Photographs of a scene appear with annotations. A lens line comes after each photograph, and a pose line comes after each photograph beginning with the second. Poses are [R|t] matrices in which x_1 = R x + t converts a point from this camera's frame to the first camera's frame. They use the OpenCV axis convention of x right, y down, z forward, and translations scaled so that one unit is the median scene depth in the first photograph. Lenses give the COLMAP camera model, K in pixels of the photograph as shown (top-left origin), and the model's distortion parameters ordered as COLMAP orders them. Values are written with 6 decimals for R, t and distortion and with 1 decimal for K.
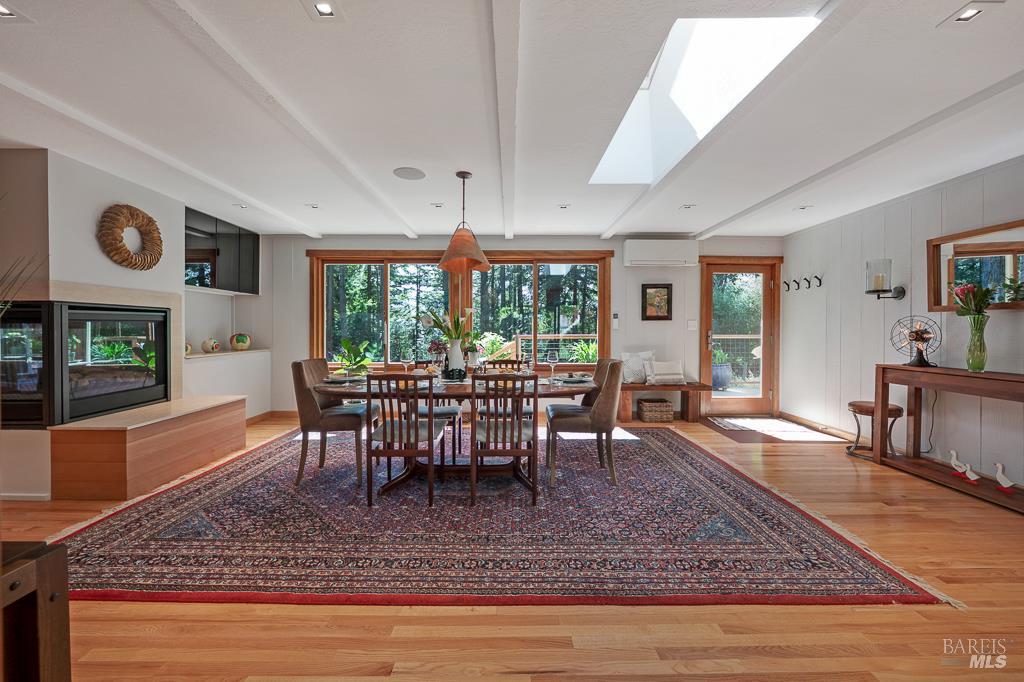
lens RADIAL K [[411.7, 0, 514.4], [0, 411.7, 331.7], [0, 0, 1]] dist [-0.004356, 0.000120]
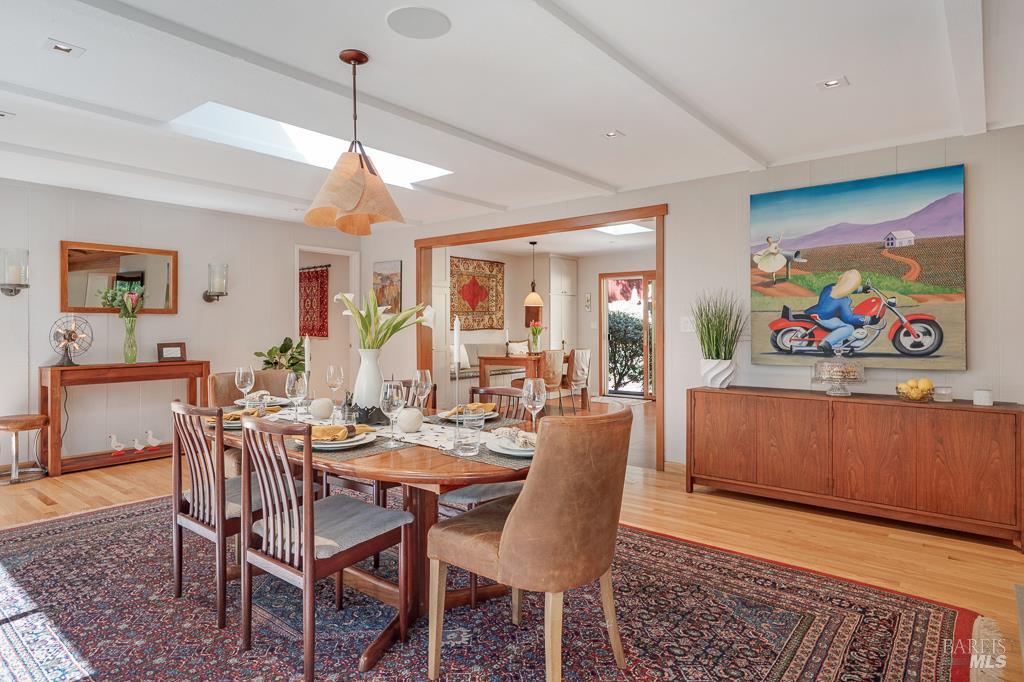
lens RADIAL K [[575.1, 0, 511.9], [0, 575.1, 329.0], [0, 0, 1]] dist [0.001085, 0.000439]
pose [[-0.769070, -0.001382, 0.639164, -1.011750], [0.007126, 0.999917, 0.010737, -0.020300], [-0.639125, 0.012812, -0.768996, 1.880925]]
